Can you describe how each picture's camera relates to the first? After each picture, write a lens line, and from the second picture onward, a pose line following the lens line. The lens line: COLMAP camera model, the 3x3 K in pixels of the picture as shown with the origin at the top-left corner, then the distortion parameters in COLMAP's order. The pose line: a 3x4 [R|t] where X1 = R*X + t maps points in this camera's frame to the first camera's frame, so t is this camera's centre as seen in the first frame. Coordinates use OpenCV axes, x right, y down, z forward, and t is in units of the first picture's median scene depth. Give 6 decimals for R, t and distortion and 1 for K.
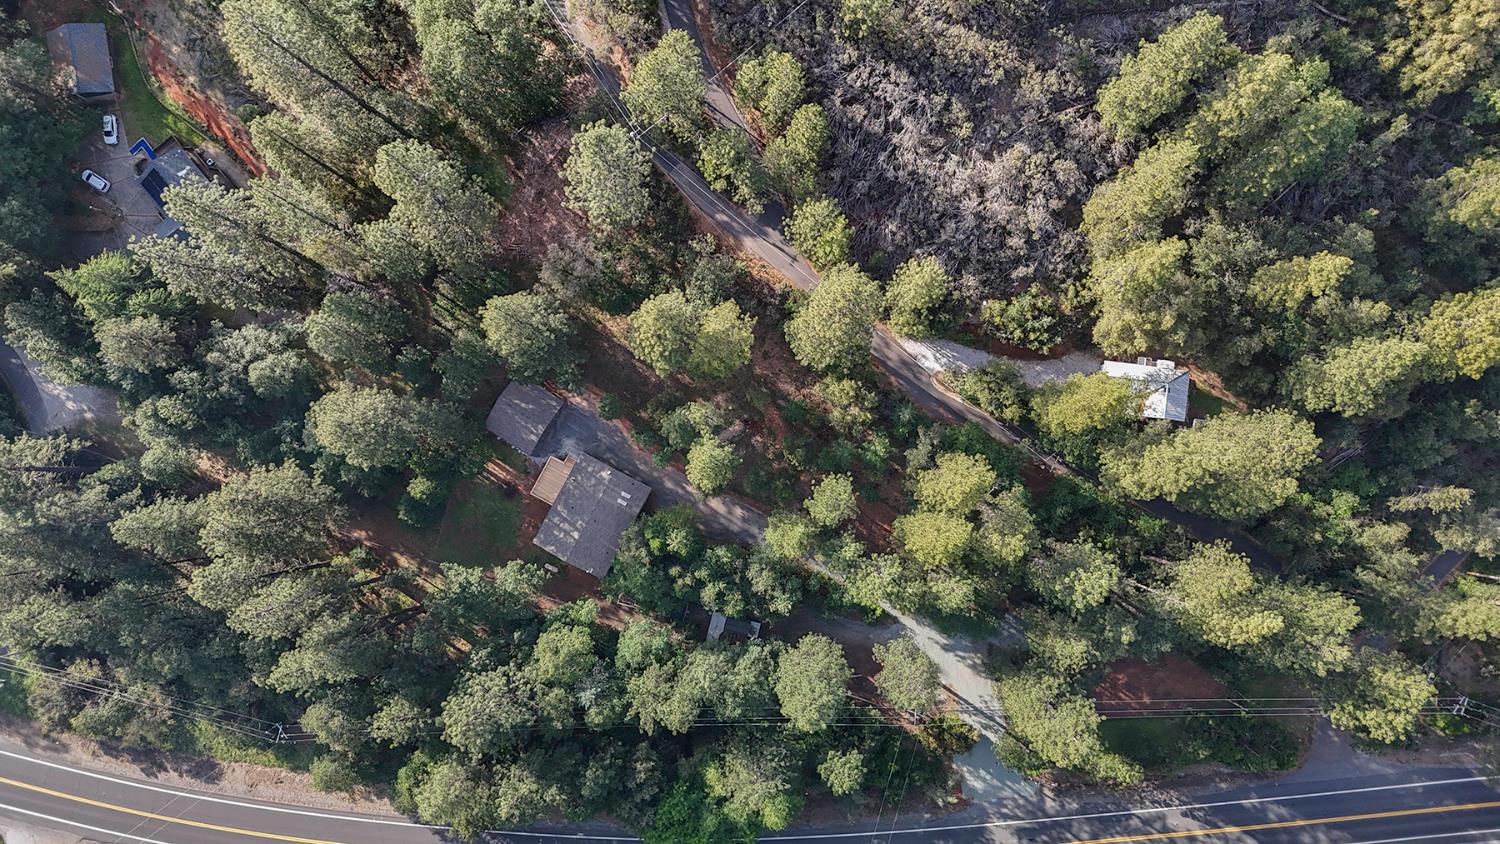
lens RADIAL K [[1075.6, 0, 754.3], [0, 1075.6, 419.7], [0, 0, 1]] dist [0.044906, -0.018754]
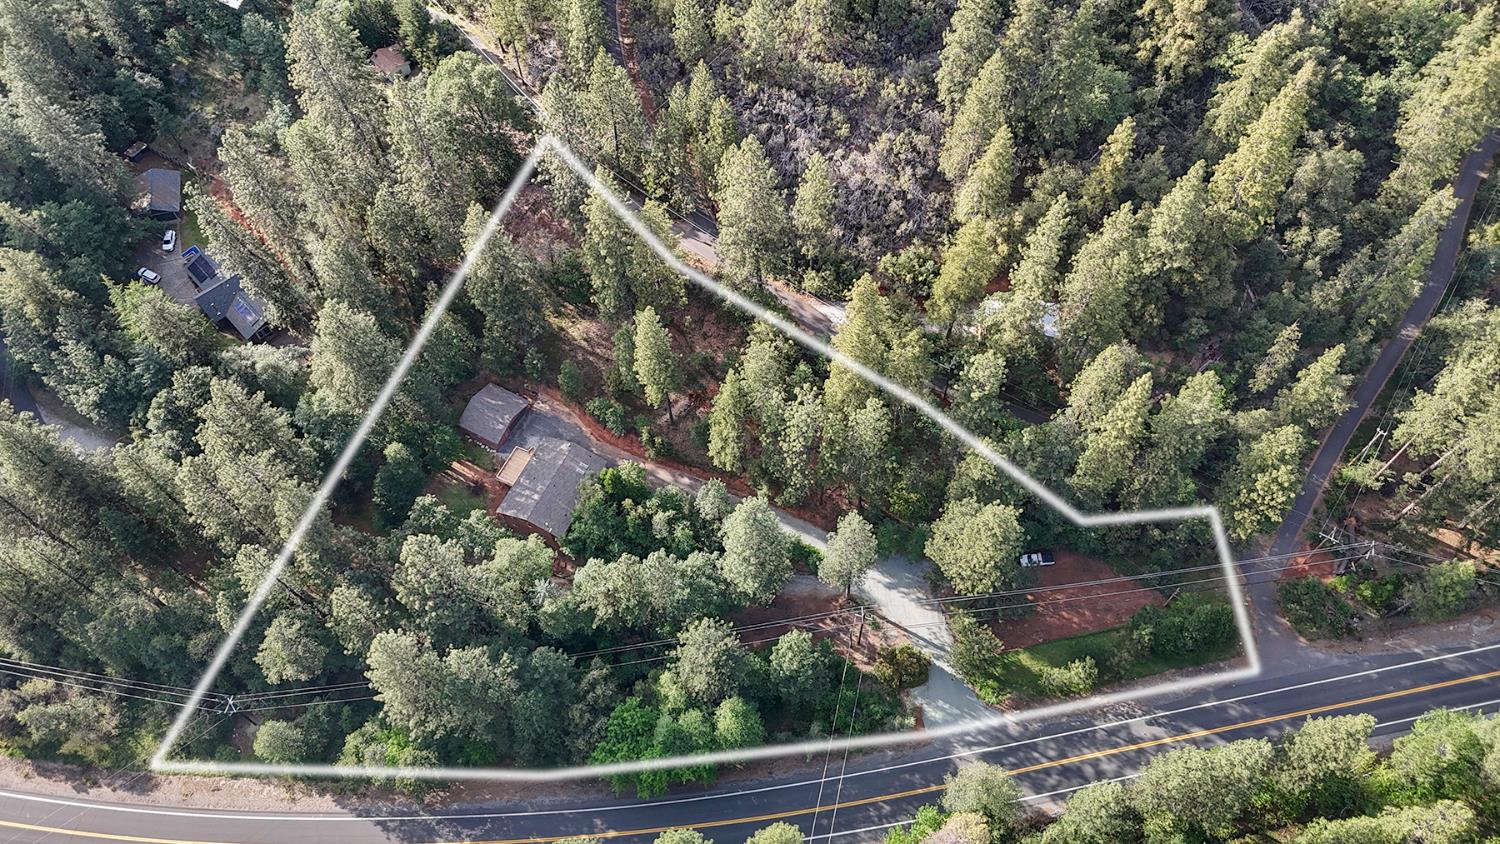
lens RADIAL K [[1075.6, 0, 744.1], [0, 1075.6, 420.4], [0, 0, 1]] dist [0.044906, -0.018754]
pose [[0.998370, -0.052853, 0.021539, 0.023932], [0.056834, 0.886208, -0.459789, 0.547450], [0.005213, 0.460263, 0.887767, 0.003457]]
